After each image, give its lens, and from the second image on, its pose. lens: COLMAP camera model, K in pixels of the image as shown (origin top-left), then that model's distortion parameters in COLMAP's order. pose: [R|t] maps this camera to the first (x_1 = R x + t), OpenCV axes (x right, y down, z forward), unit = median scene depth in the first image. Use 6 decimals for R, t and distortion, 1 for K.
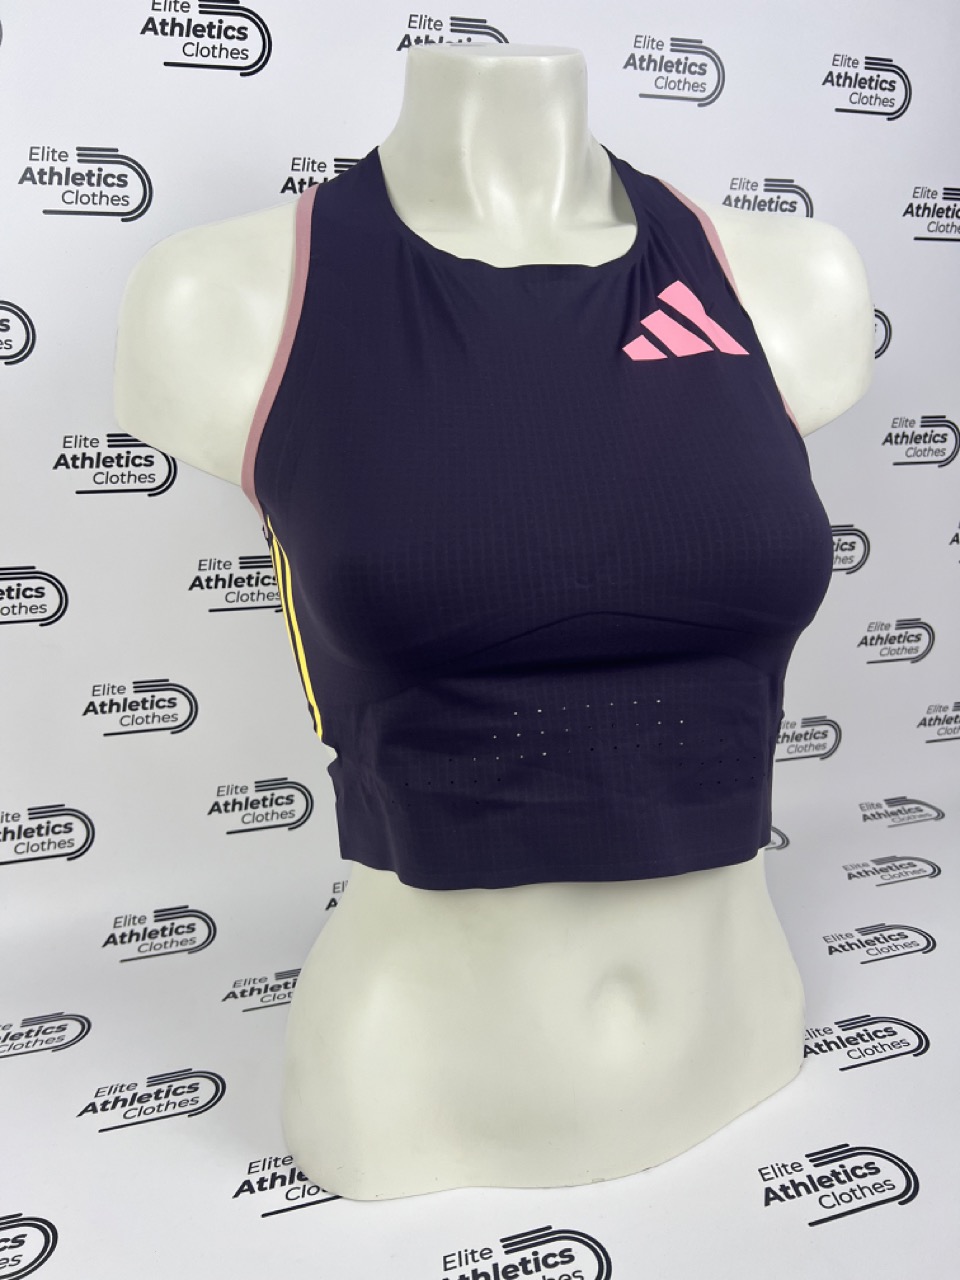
lens RADIAL K [[969.9, 0, 480.1], [0, 969.9, 648.1], [0, 0, 1]] dist [0.032534, -0.056129]
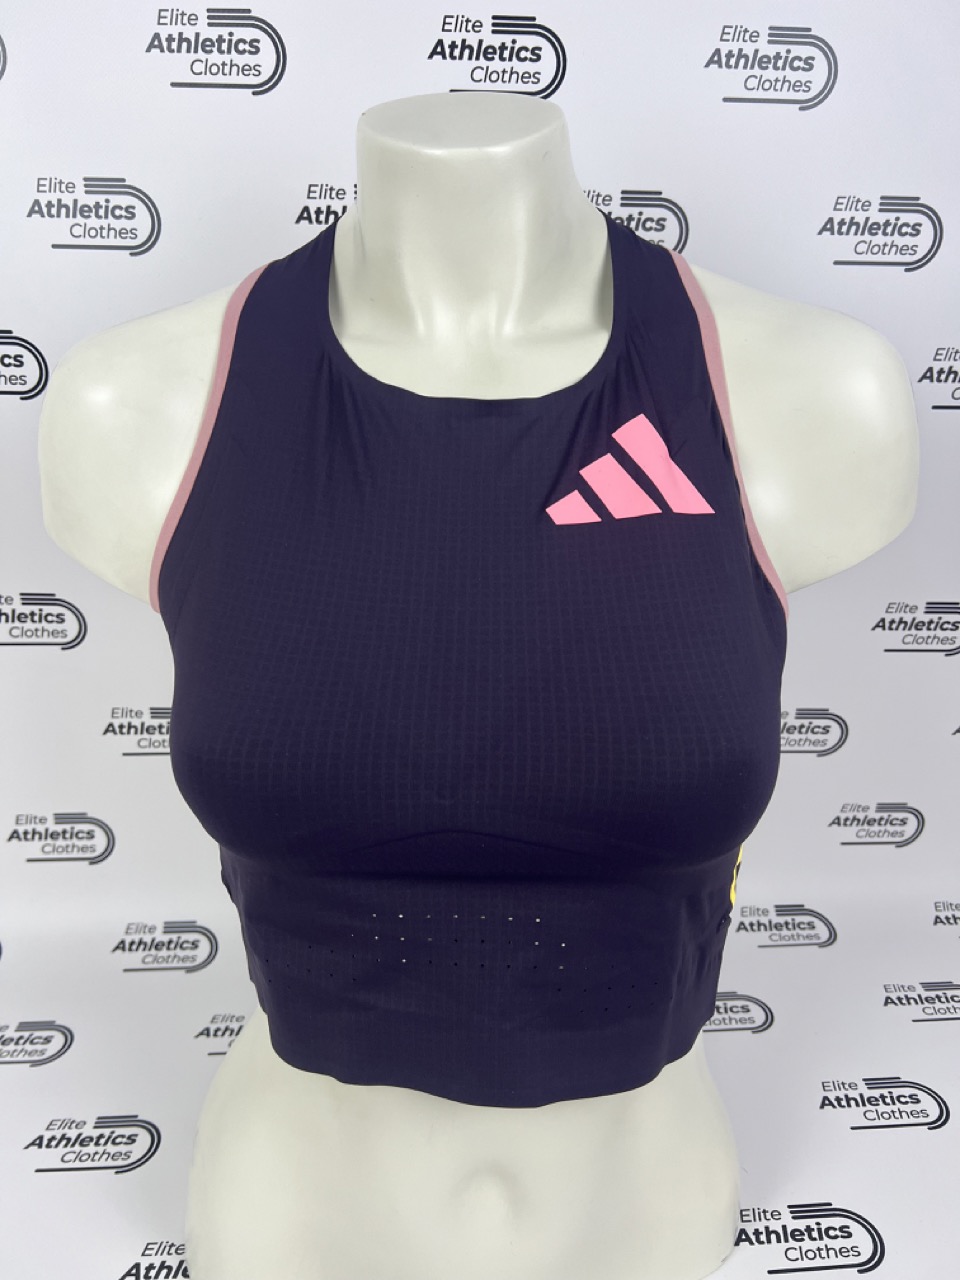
lens RADIAL K [[971.3, 0, 489.4], [0, 971.3, 646.0], [0, 0, 1]] dist [0.025856, -0.049276]
pose [[0.974558, 0.110773, -0.194848, 0.207094], [-0.087189, 0.988226, 0.125728, -0.217688], [0.206481, -0.105540, 0.972742, 0.110653]]
